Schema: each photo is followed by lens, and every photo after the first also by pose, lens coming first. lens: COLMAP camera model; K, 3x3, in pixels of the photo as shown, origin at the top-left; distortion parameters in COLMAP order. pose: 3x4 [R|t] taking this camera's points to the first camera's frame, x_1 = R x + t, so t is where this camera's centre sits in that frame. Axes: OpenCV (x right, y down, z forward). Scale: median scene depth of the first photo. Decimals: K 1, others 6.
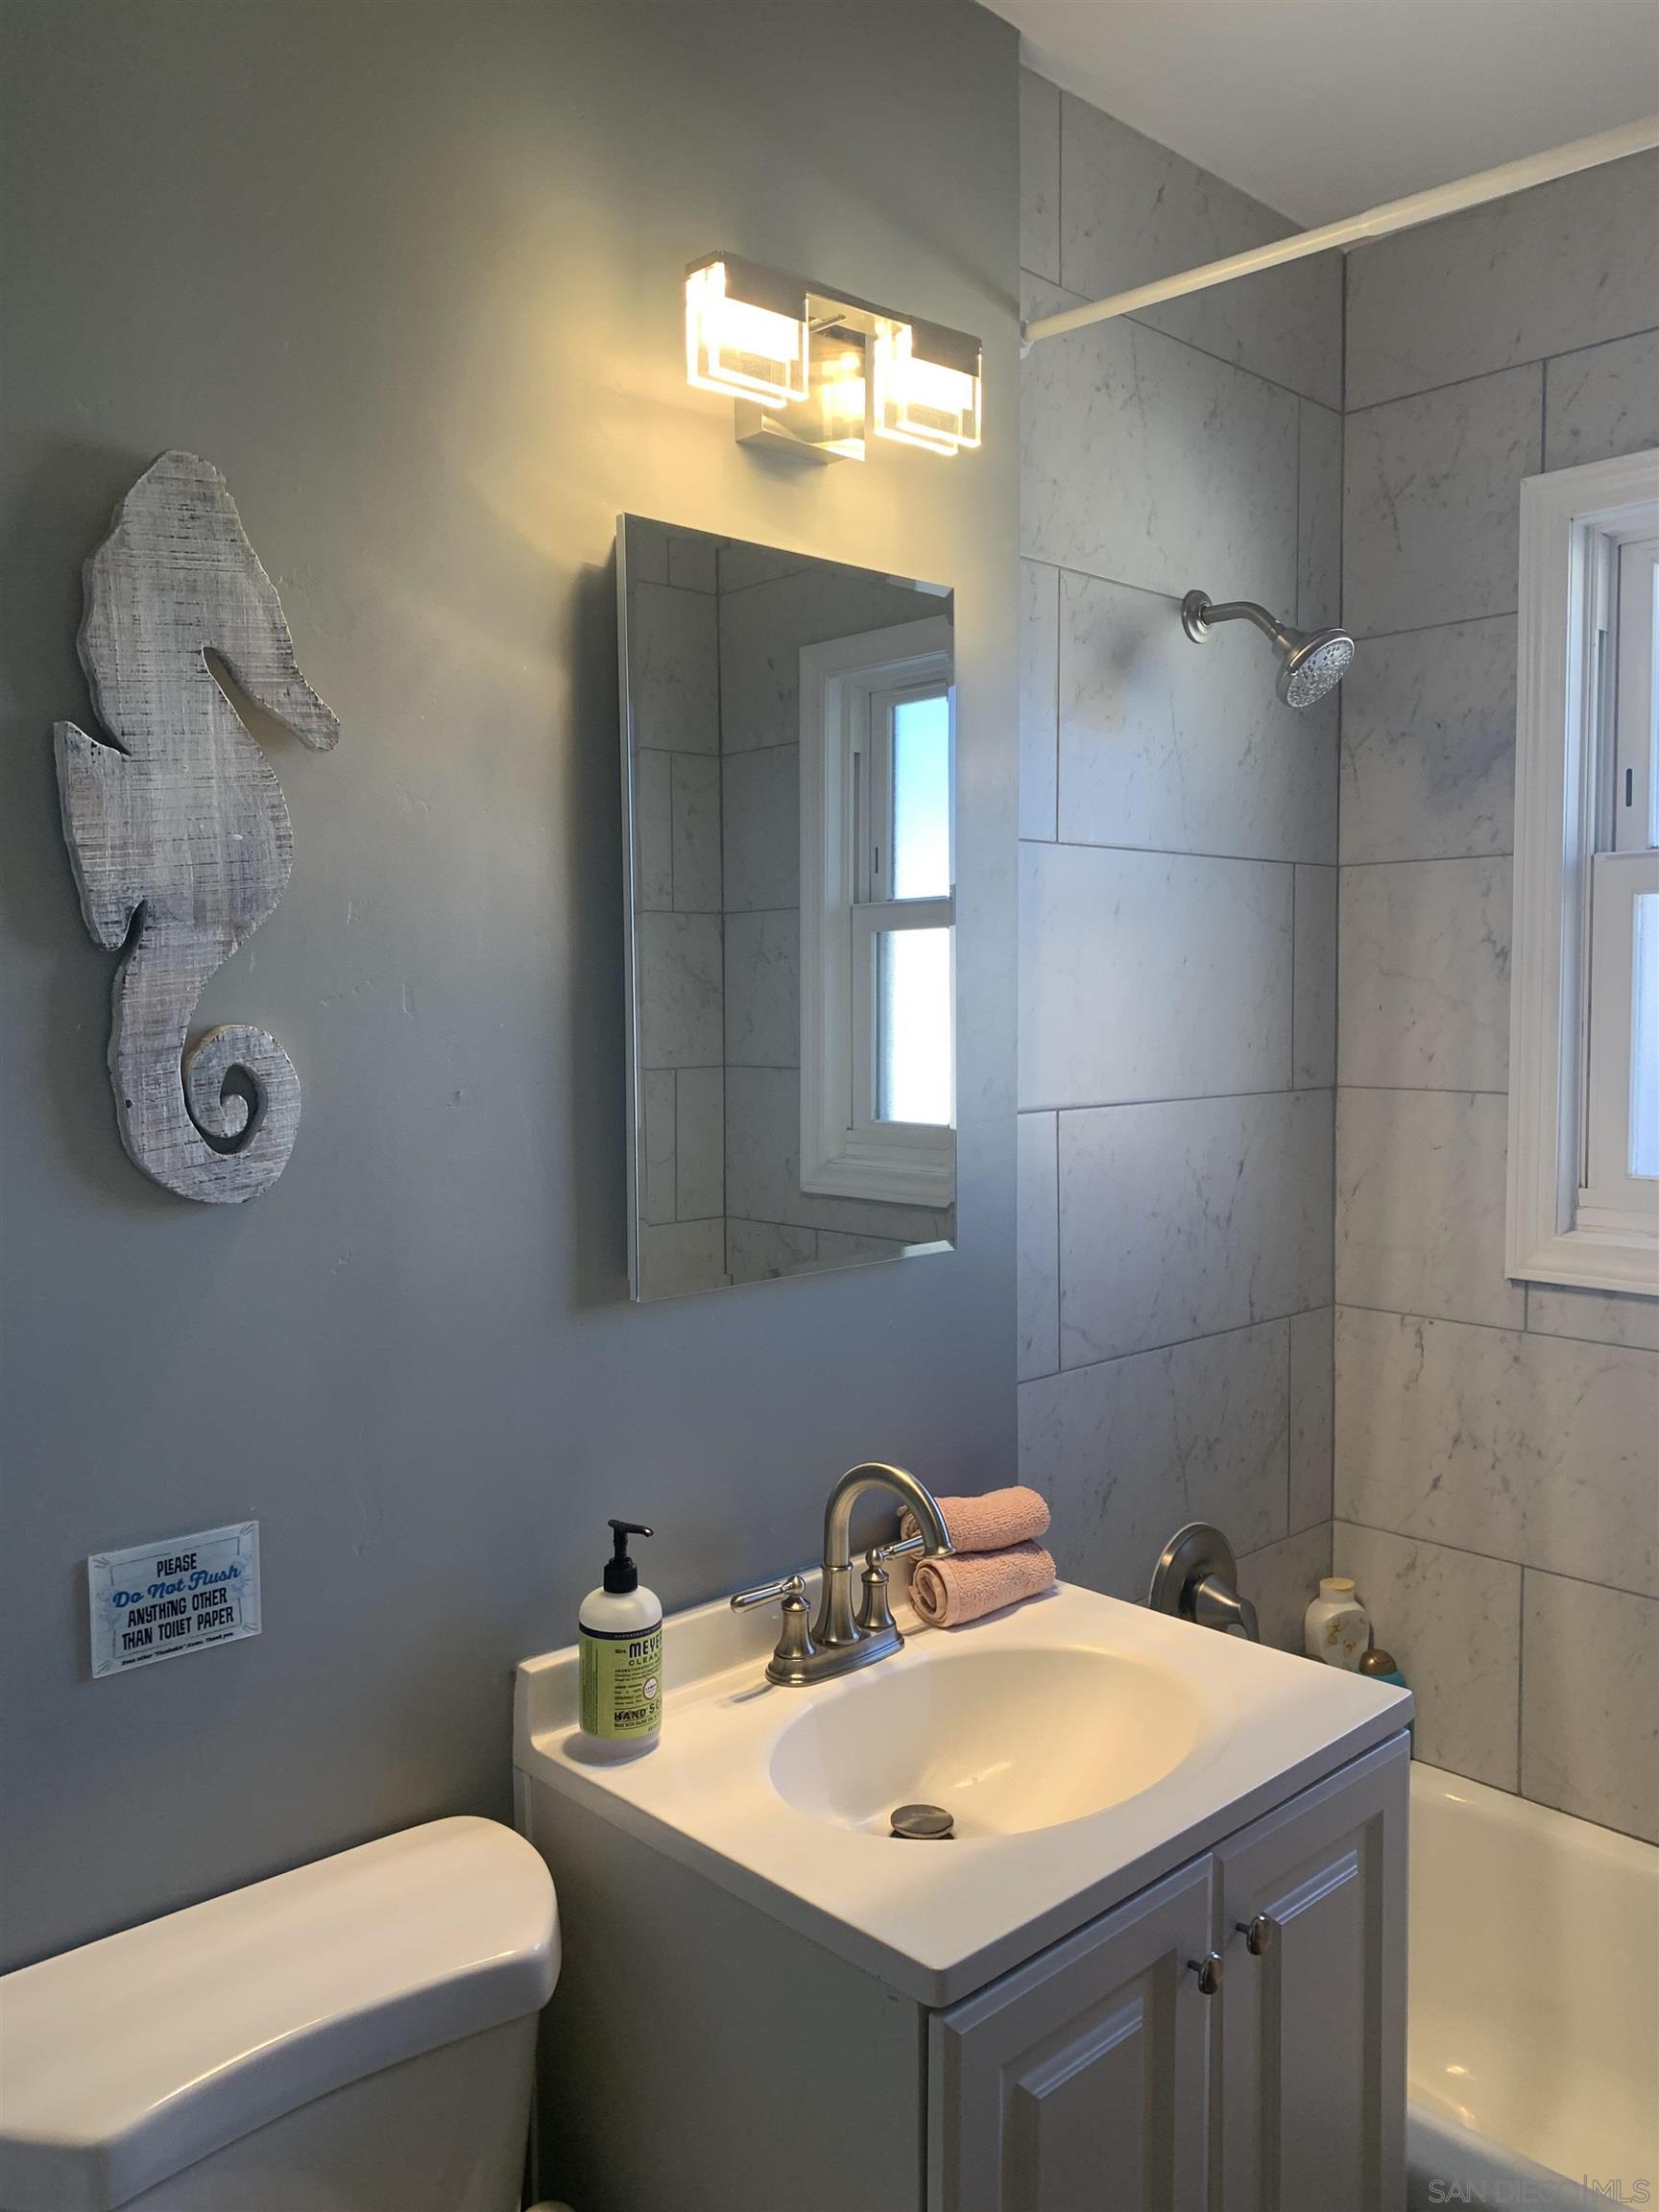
lens RADIAL K [[1672.8, 0, 819.1], [0, 1672.8, 1112.9], [0, 0, 1]] dist [-0.003575, 0.001733]
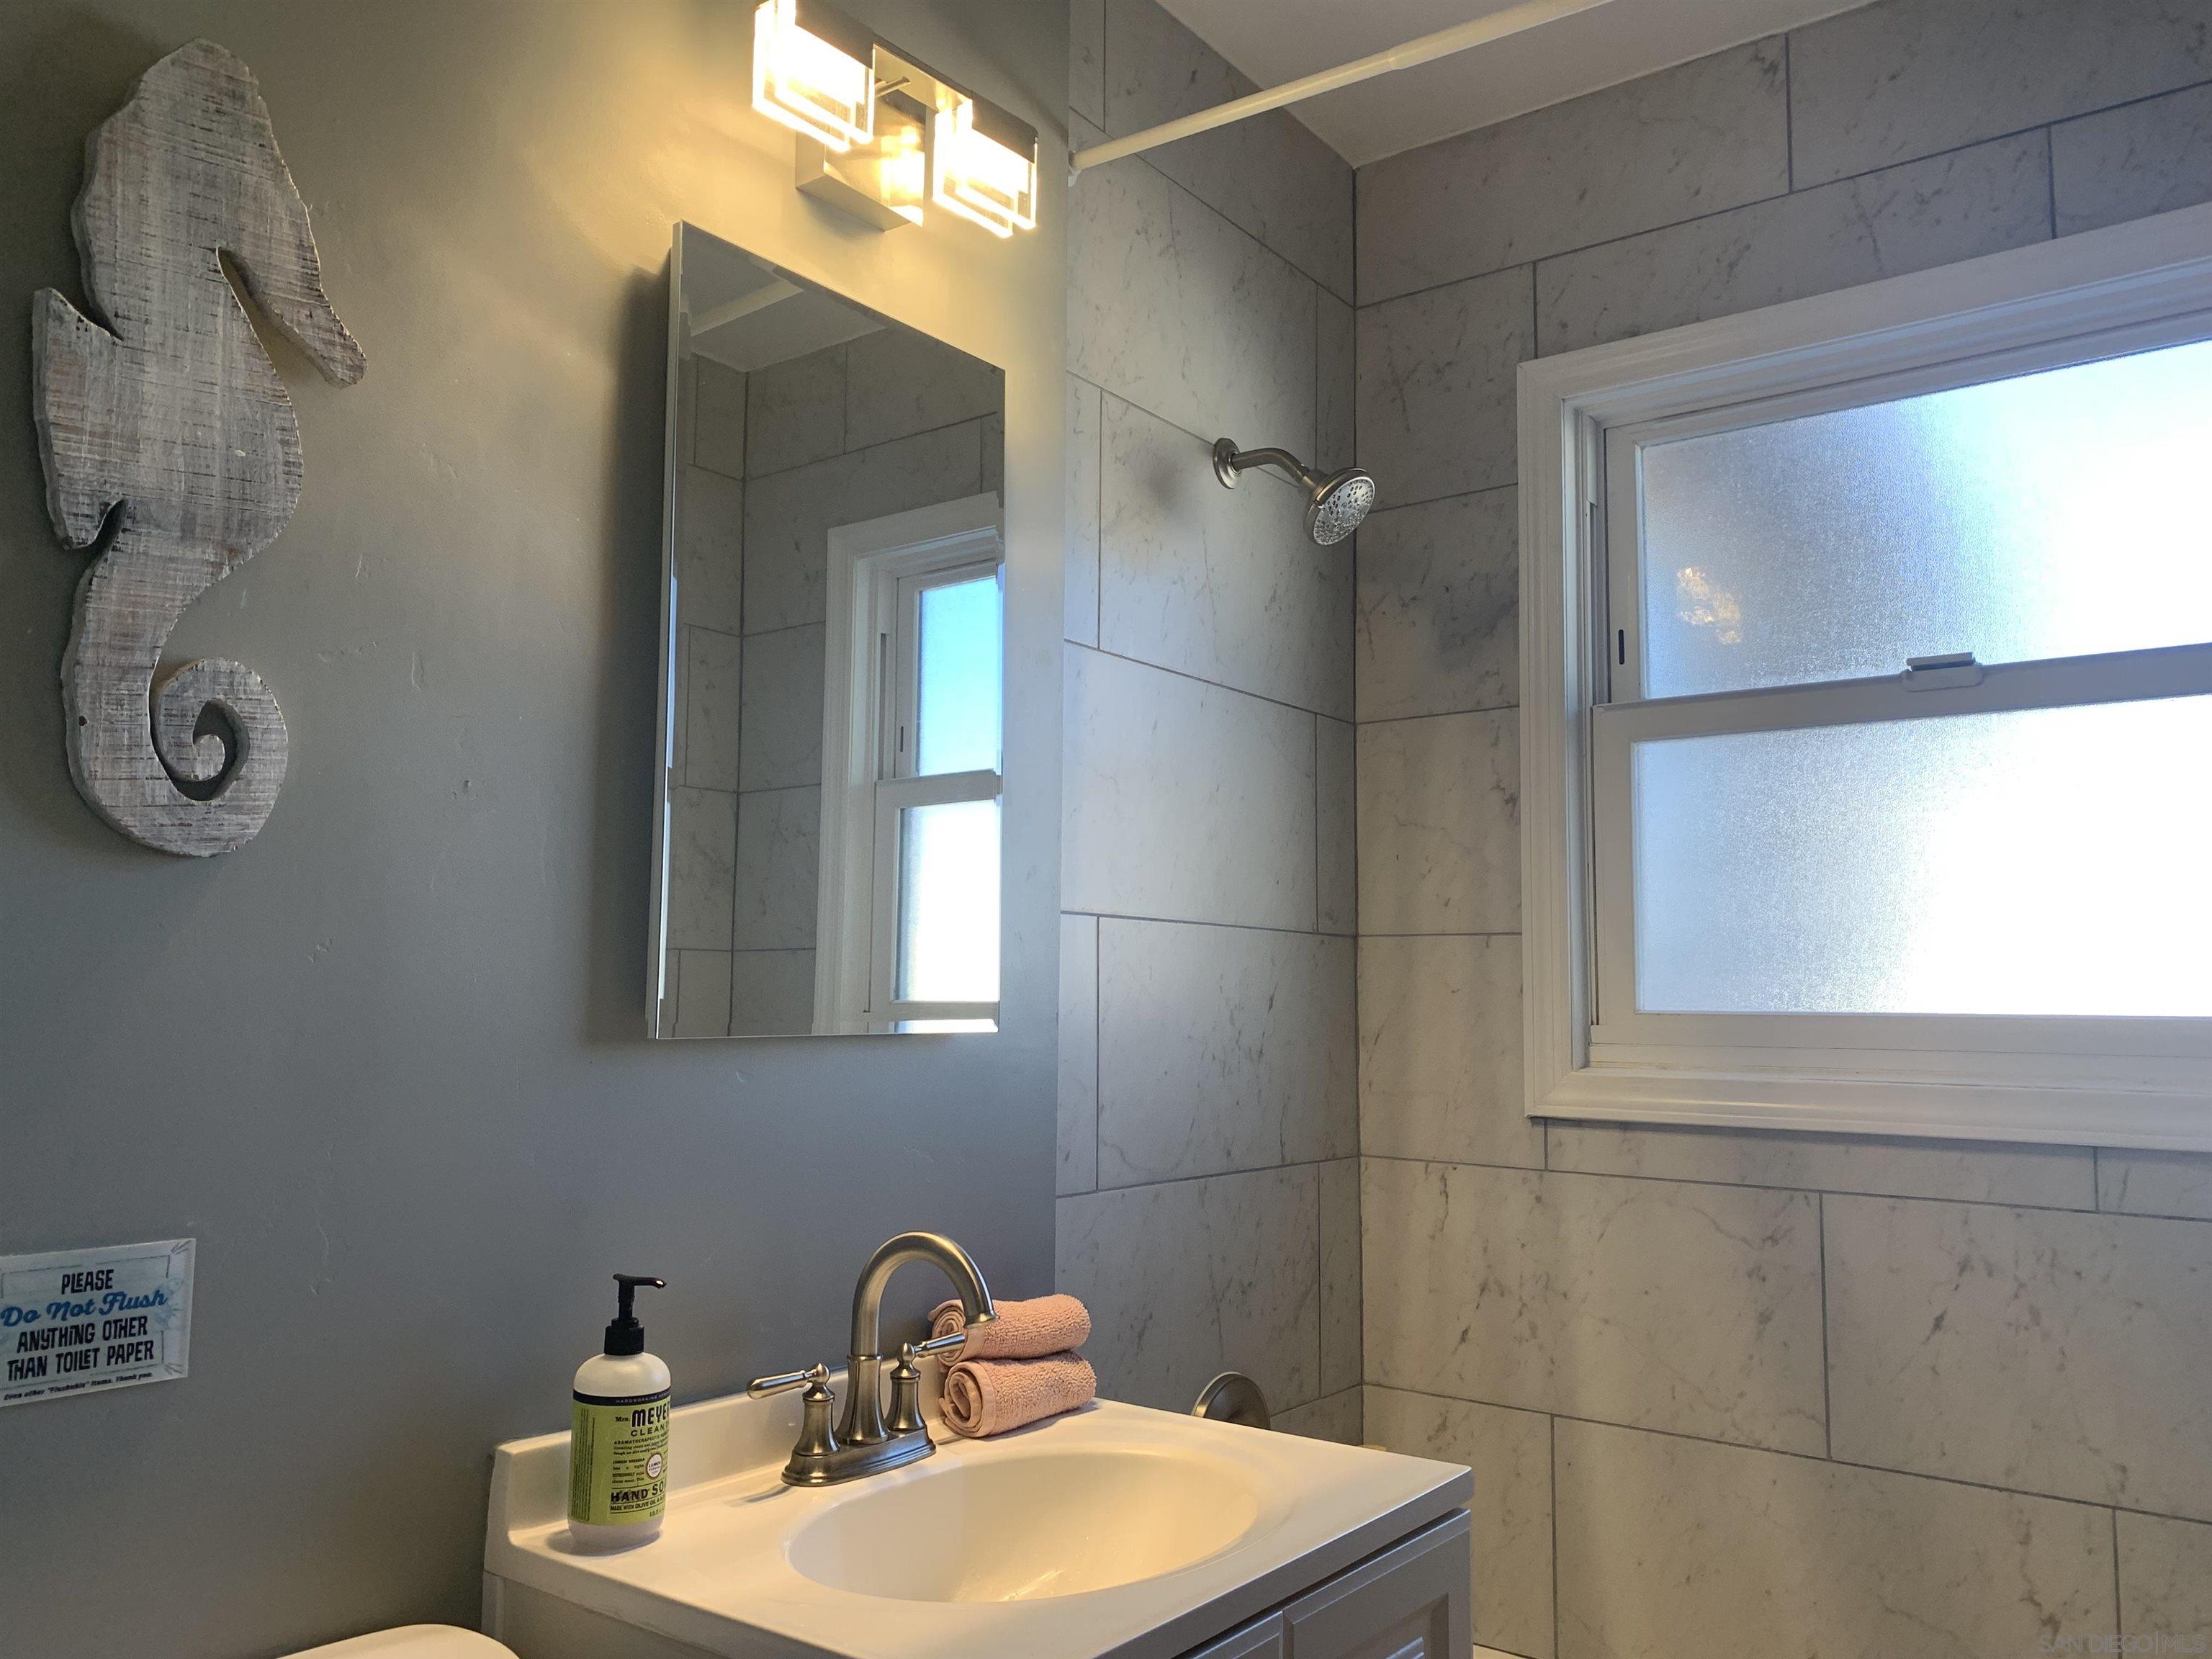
lens RADIAL K [[1672.8, 0, 1102.8], [0, 1672.8, 826.3], [0, 0, 1]] dist [-0.003575, 0.001733]
pose [[0.985951, 0.031195, 0.164094, -0.017849], [-0.005627, 0.988051, -0.154023, 0.112502], [-0.166938, 0.150936, 0.974346, 0.042712]]
